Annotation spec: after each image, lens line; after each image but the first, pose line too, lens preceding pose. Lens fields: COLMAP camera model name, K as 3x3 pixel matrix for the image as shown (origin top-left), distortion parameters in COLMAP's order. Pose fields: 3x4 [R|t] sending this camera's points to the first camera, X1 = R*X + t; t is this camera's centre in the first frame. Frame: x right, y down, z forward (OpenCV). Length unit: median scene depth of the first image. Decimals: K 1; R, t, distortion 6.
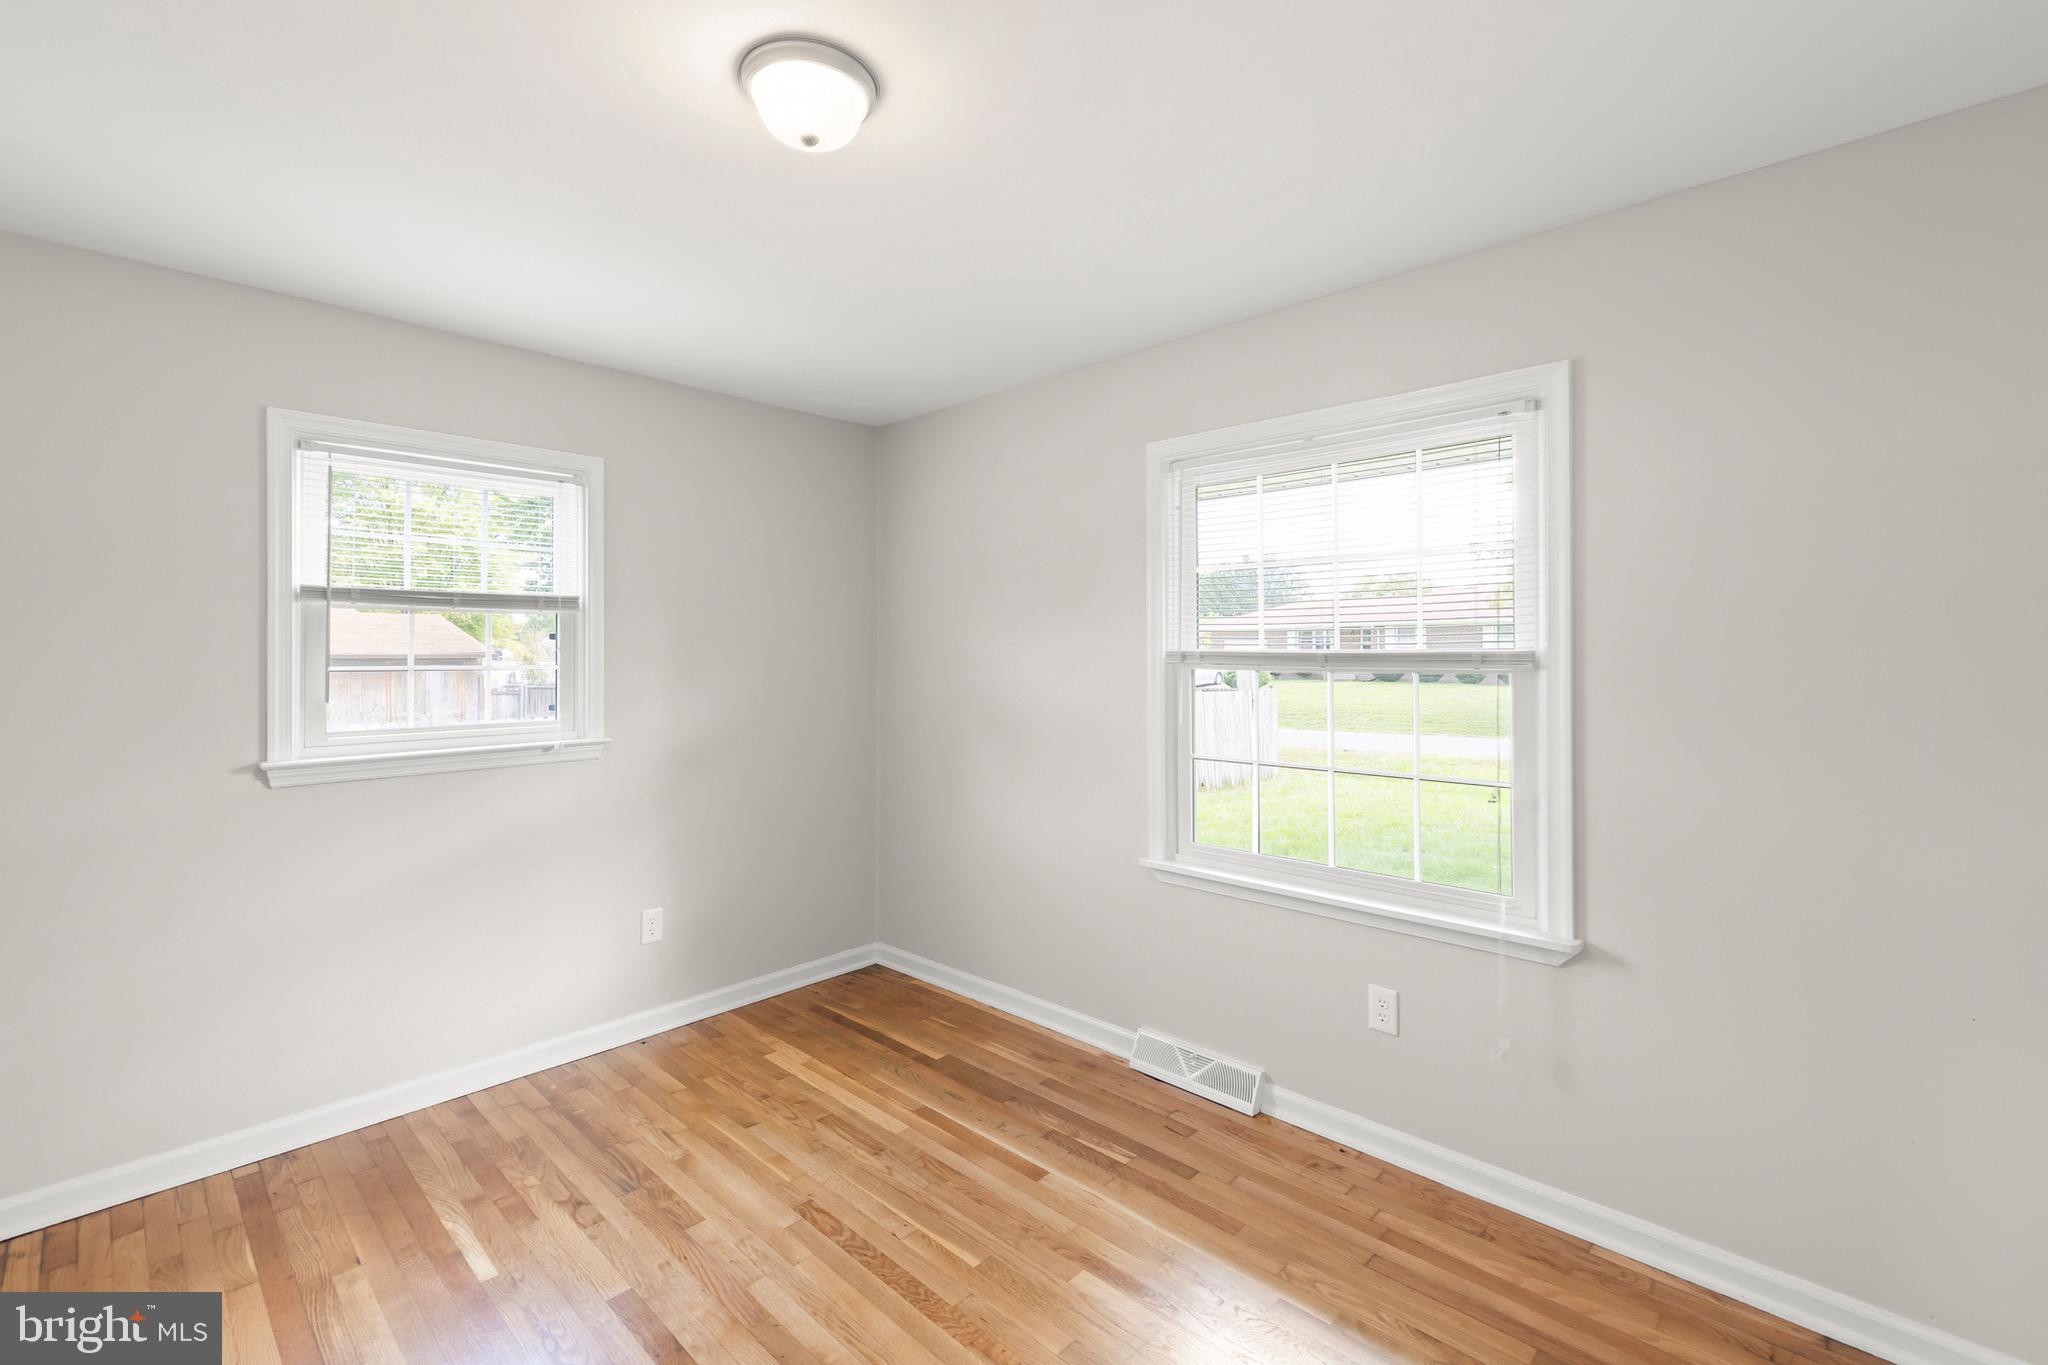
lens RADIAL K [[890.1, 0, 1010.2], [0, 890.1, 662.9], [0, 0, 1]] dist [0.010675, -0.002080]
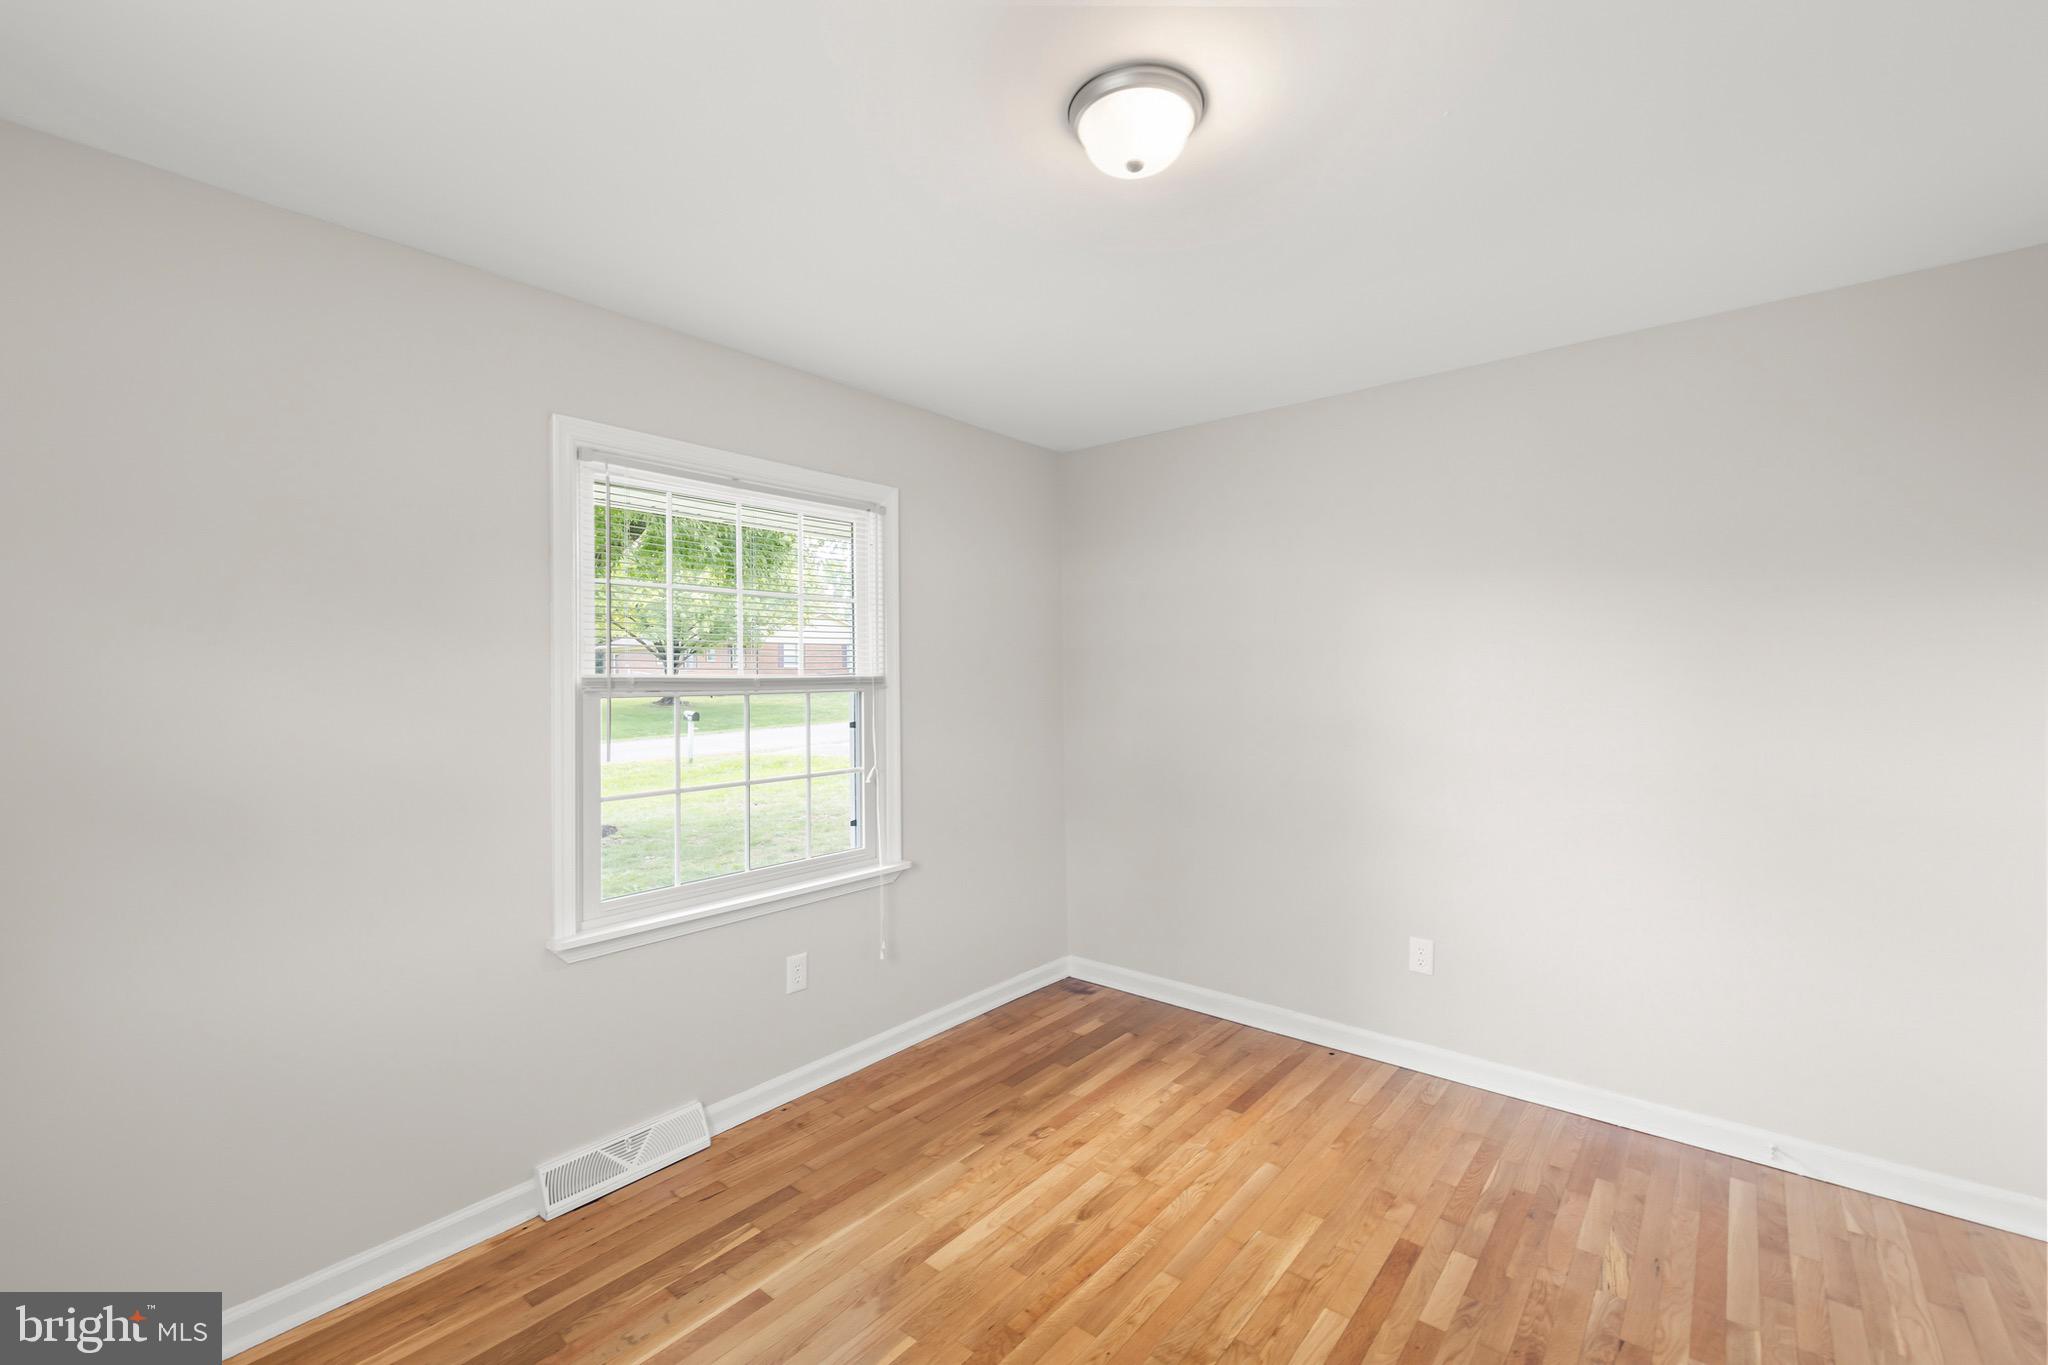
lens RADIAL K [[890.1, 0, 1010.3], [0, 890.1, 681.8], [0, 0, 1]] dist [0.010675, -0.002080]
pose [[-0.091184, -0.002842, 0.995830, -0.805515], [0.014025, 0.999893, 0.004138, -0.006277], [-0.995735, 0.014343, -0.091135, 0.814069]]
